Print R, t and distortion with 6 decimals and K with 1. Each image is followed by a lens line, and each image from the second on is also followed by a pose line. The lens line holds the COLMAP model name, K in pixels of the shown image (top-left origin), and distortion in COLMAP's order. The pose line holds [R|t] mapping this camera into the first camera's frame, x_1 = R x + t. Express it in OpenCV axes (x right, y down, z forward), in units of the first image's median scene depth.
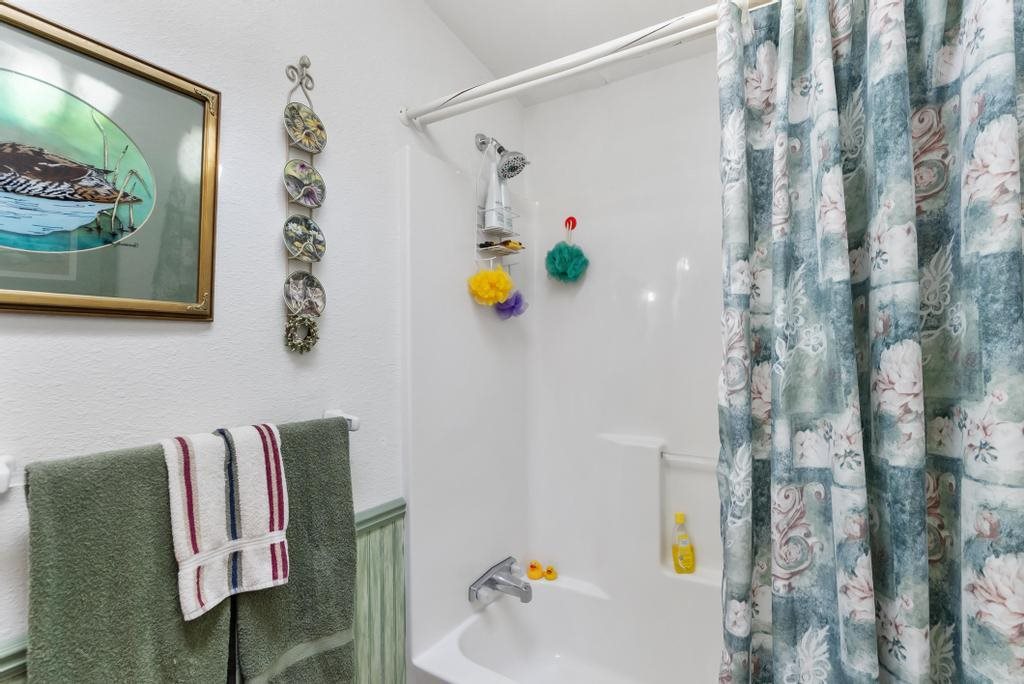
lens RADIAL K [[494.2, 0, 510.6], [0, 494.2, 347.0], [0, 0, 1]] dist [0.000015, 0.002169]
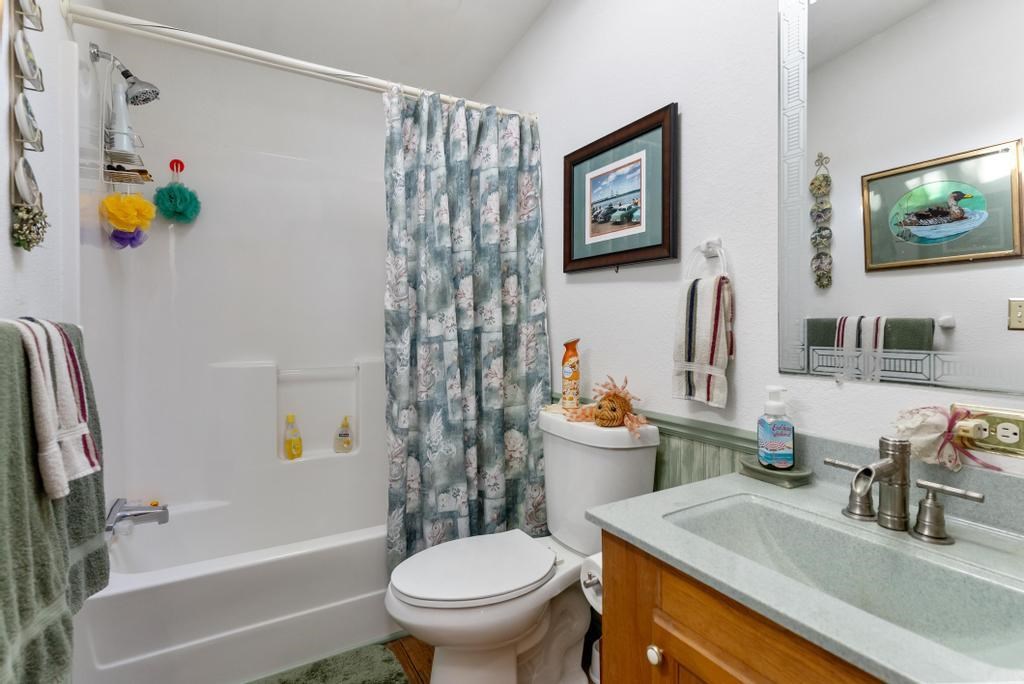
lens RADIAL K [[494.2, 0, 515.3], [0, 494.2, 338.8], [0, 0, 1]] dist [0.000015, 0.002169]
pose [[0.475067, -0.027947, 0.879506, -1.074788], [0.001940, 0.999526, 0.030712, 0.196299], [-0.879947, -0.012884, 0.474897, -0.290213]]
